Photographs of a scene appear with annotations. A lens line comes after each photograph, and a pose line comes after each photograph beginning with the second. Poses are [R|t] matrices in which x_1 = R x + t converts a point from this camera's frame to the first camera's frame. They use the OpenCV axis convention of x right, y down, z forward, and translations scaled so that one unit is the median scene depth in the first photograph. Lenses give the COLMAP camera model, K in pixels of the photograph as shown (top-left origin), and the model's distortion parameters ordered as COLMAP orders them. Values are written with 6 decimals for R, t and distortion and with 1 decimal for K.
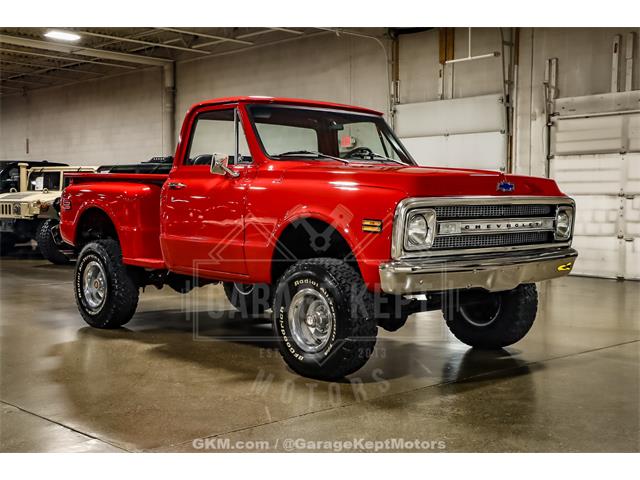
lens RADIAL K [[838.8, 0, 320.0], [0, 838.8, 240.0], [0, 0, 1]] dist [0.055960, 0.015050]
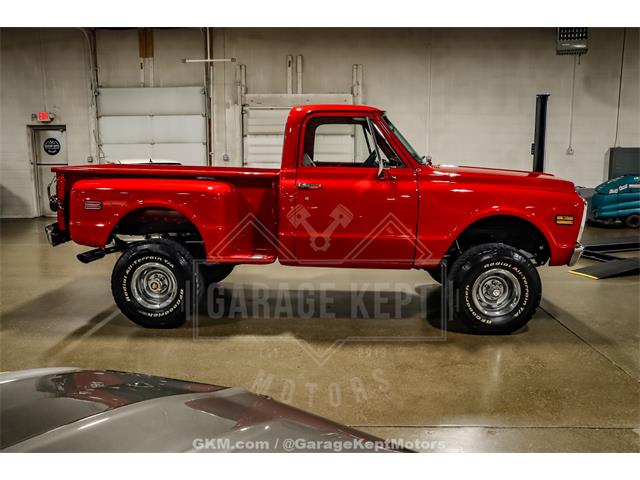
lens RADIAL K [[574.0, 0, 319.0], [0, 574.0, 251.6], [0, 0, 1]] dist [-0.145018, 0.140923]
pose [[0.709804, -0.125259, 0.693173, -0.336906], [0.032504, 0.988838, 0.145403, -0.043617], [-0.703649, -0.080677, 0.705953, 0.238973]]
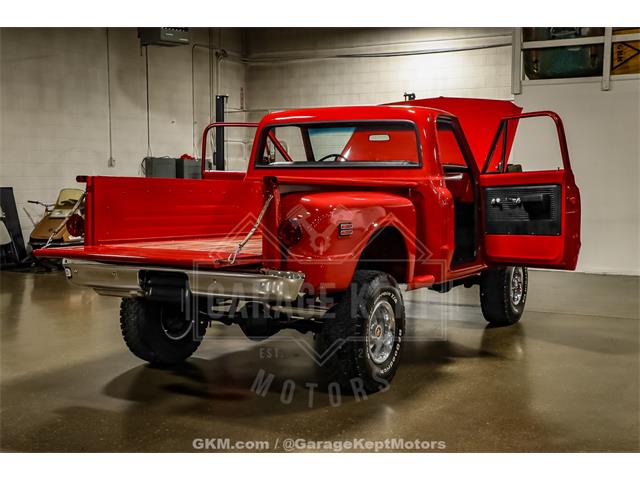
lens RADIAL K [[867.0, 0, 320.0], [0, 867.0, 240.0], [0, 0, 1]] dist [0.019552, 0.323598]
pose [[-0.311937, -0.079287, 0.946789, -0.555681], [0.040783, 0.994476, 0.096717, -0.059162], [-0.949227, 0.068783, -0.306980, 0.741597]]
